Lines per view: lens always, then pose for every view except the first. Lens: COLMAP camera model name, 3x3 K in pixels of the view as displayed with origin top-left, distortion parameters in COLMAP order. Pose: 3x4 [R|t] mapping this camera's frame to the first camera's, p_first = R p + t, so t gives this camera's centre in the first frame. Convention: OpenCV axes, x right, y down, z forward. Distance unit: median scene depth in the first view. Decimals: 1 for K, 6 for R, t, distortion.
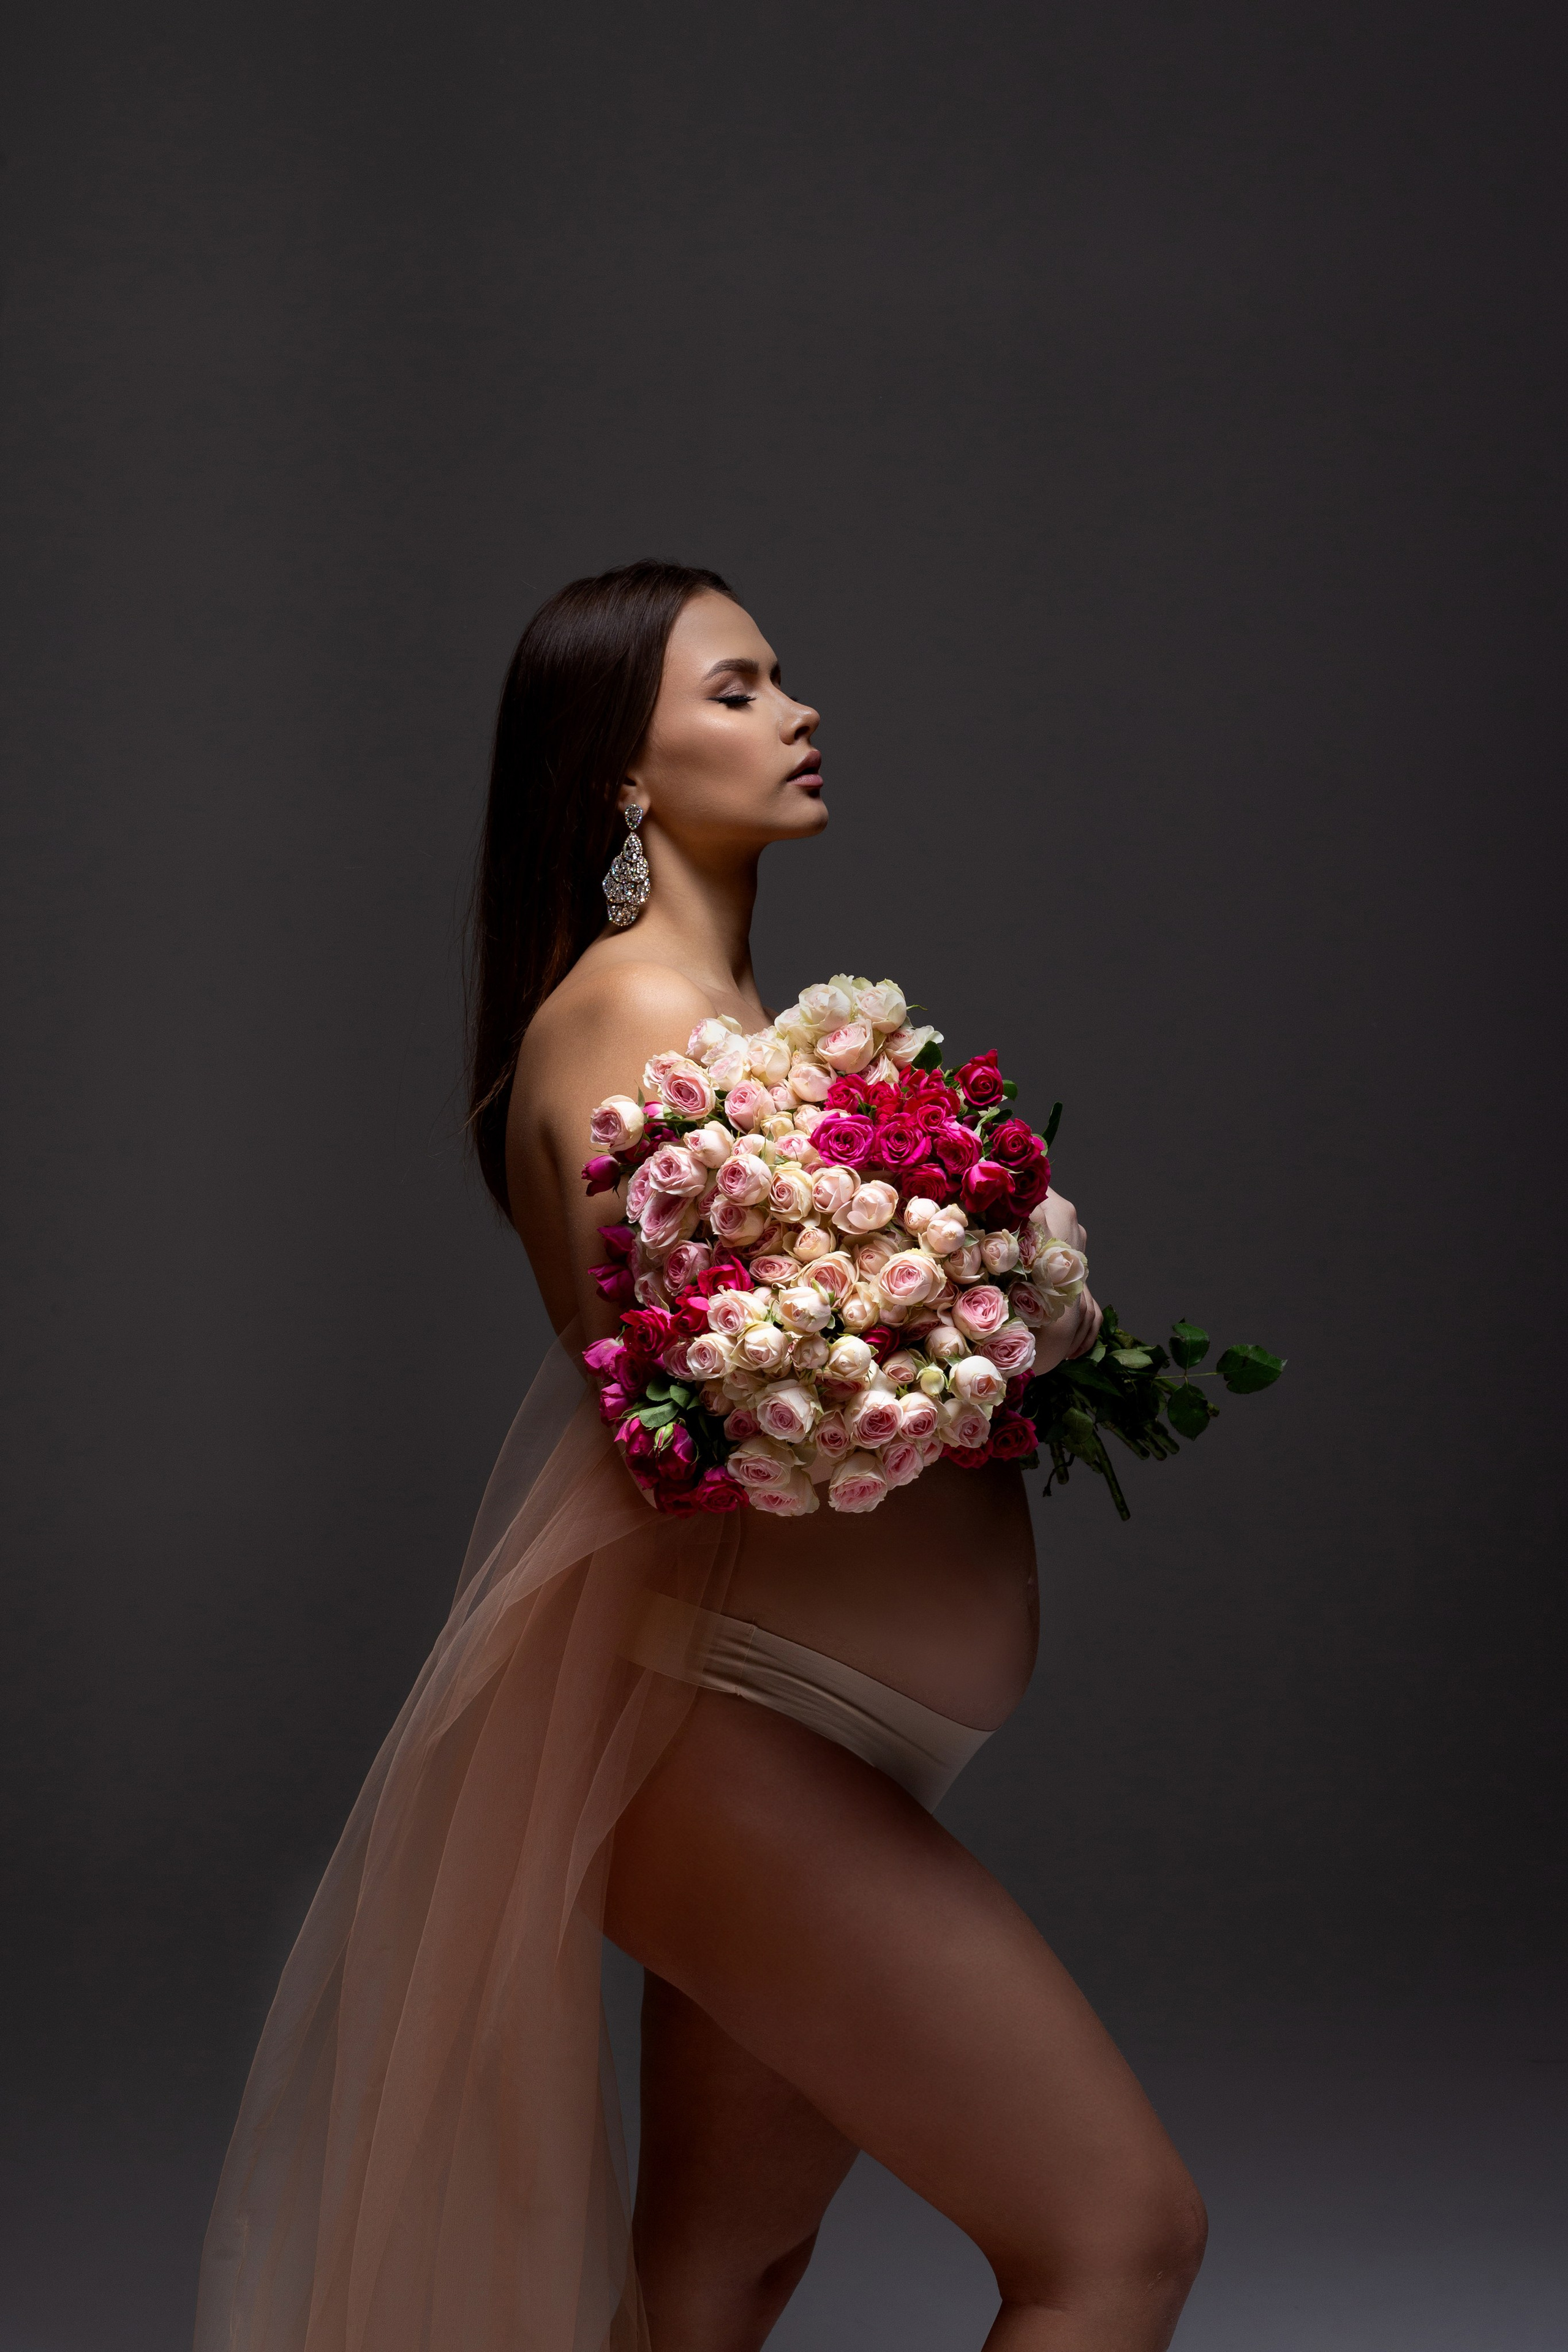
lens RADIAL K [[3387.3, 0, 784.0], [0, 3387.3, 1176.0], [0, 0, 1]] dist [-0.311249, -0.013381]
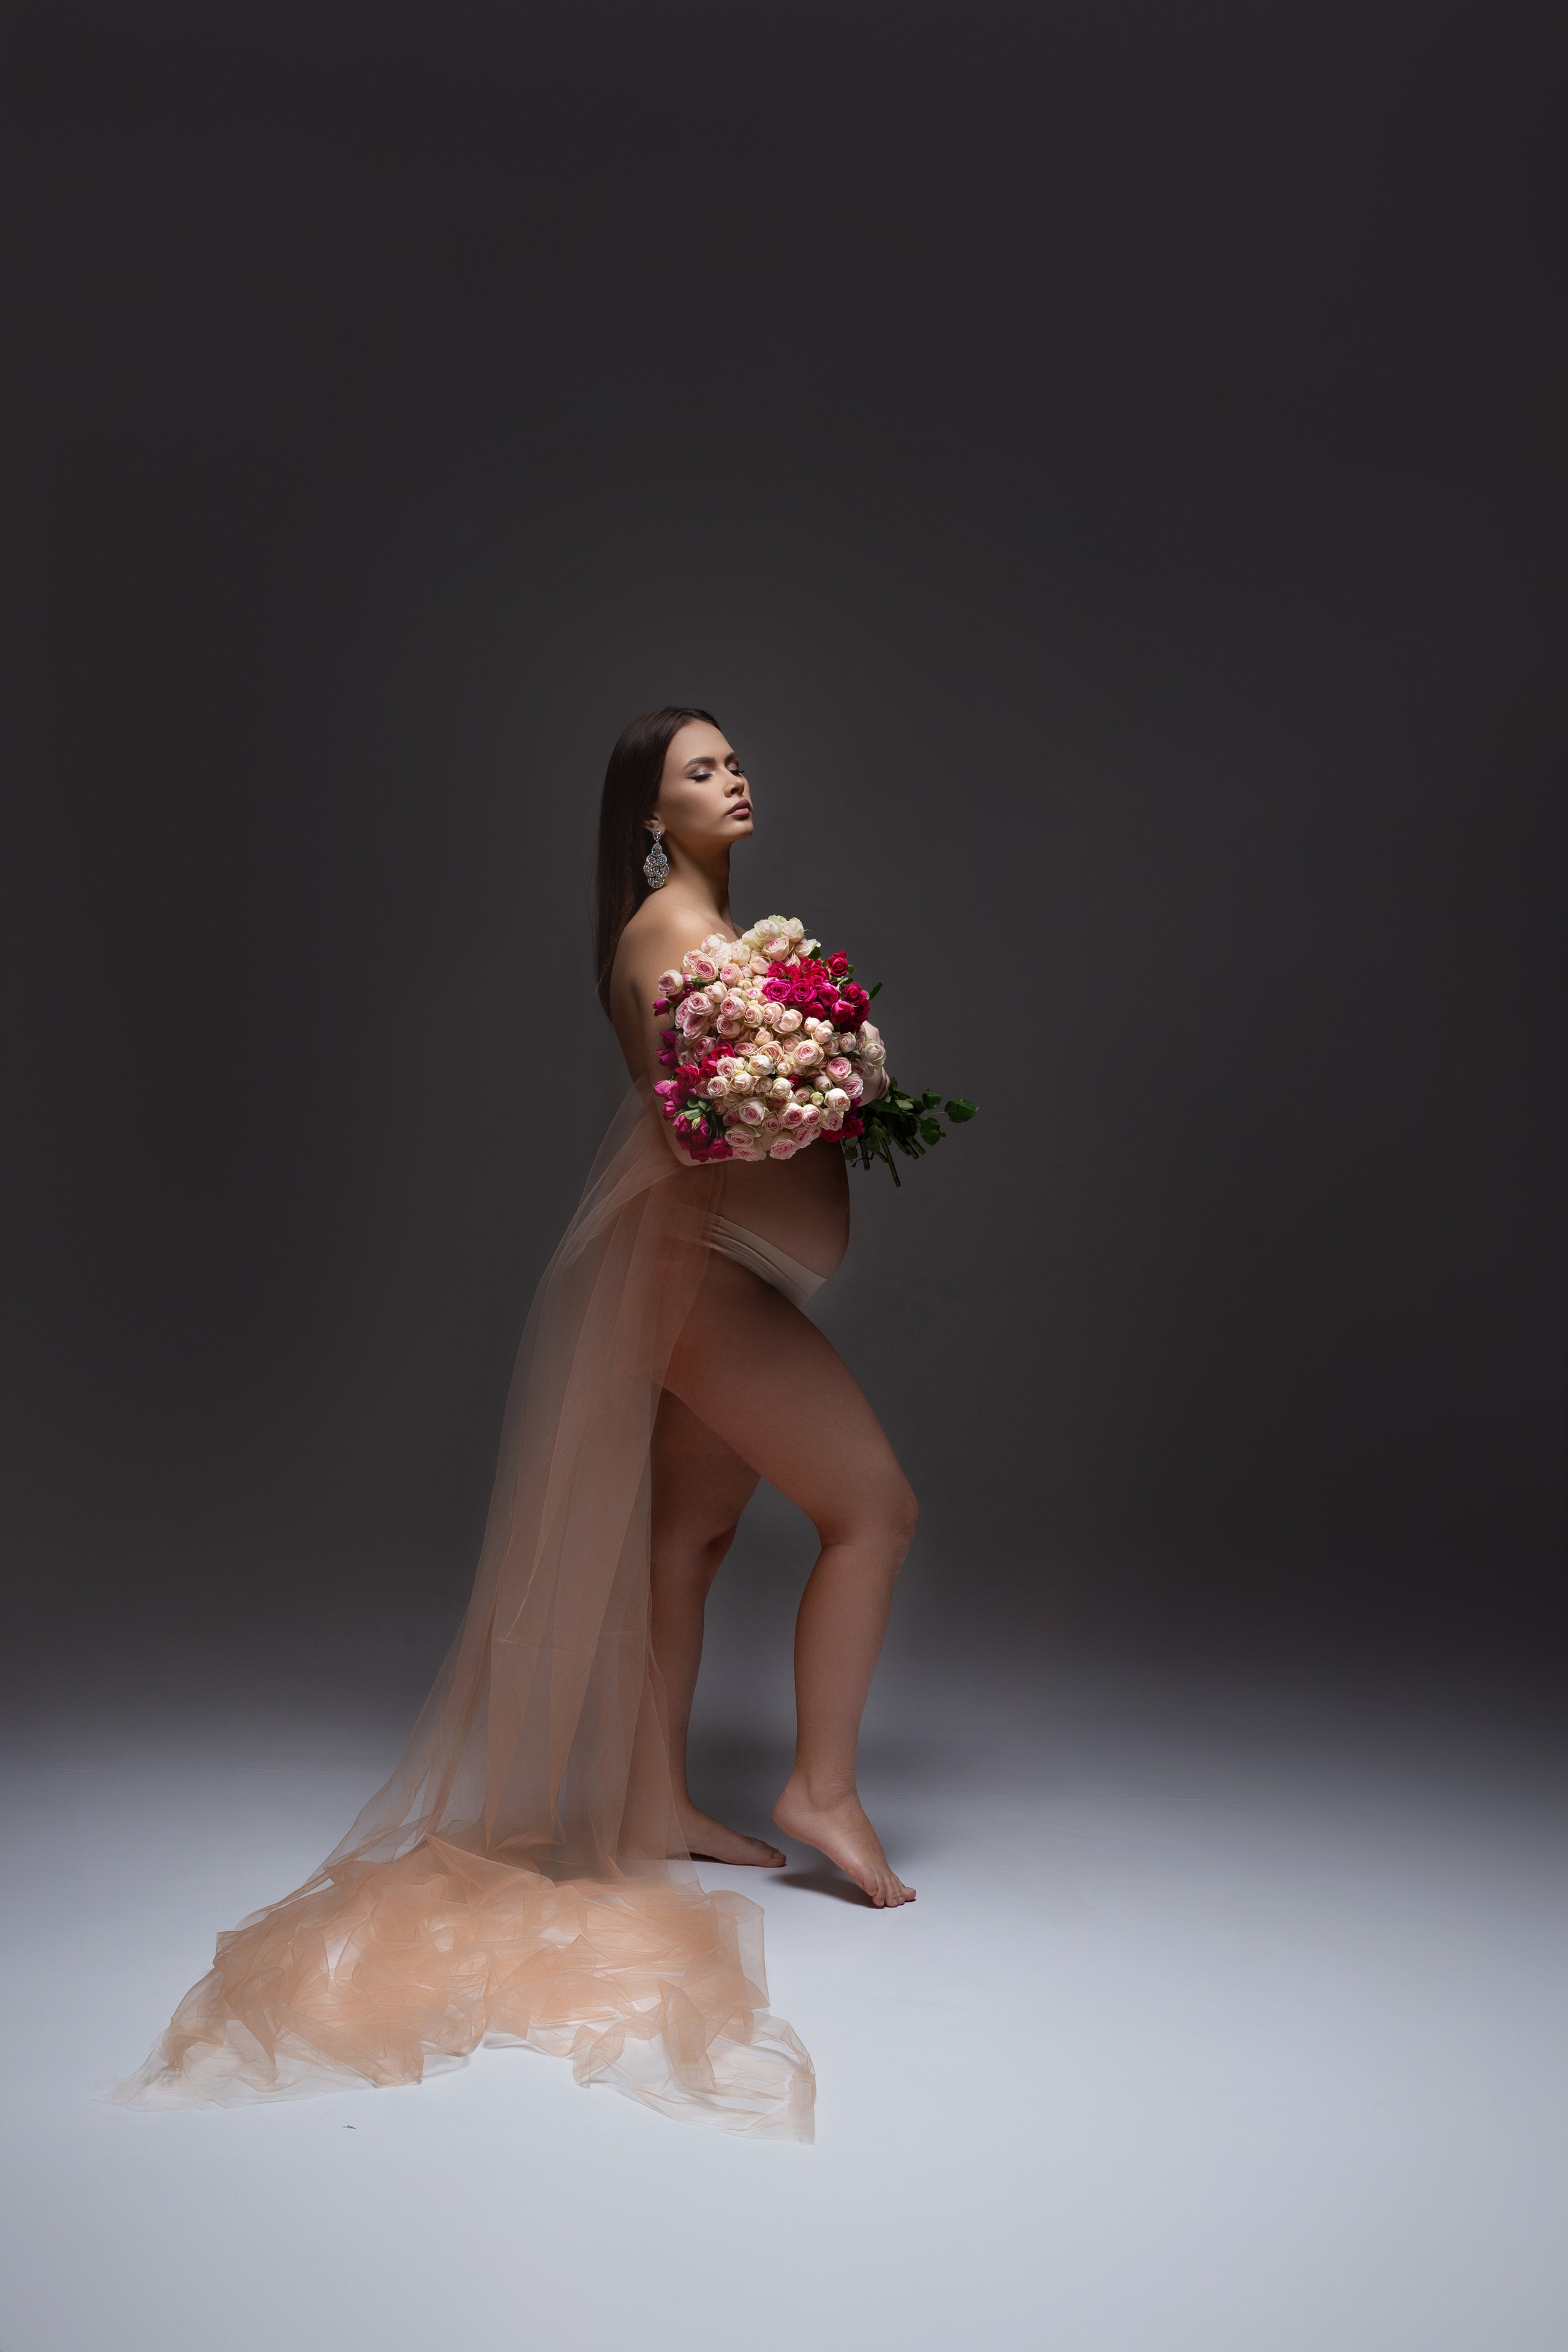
lens RADIAL K [[3387.3, 0, 784.0], [0, 3387.3, 1176.0], [0, 0, 1]] dist [-0.311249, -0.013381]
pose [[0.996394, 0.008339, 0.084440, -0.162442], [-0.009876, 0.999793, 0.017794, 0.070490], [-0.084274, -0.018564, 0.996270, -1.191319]]
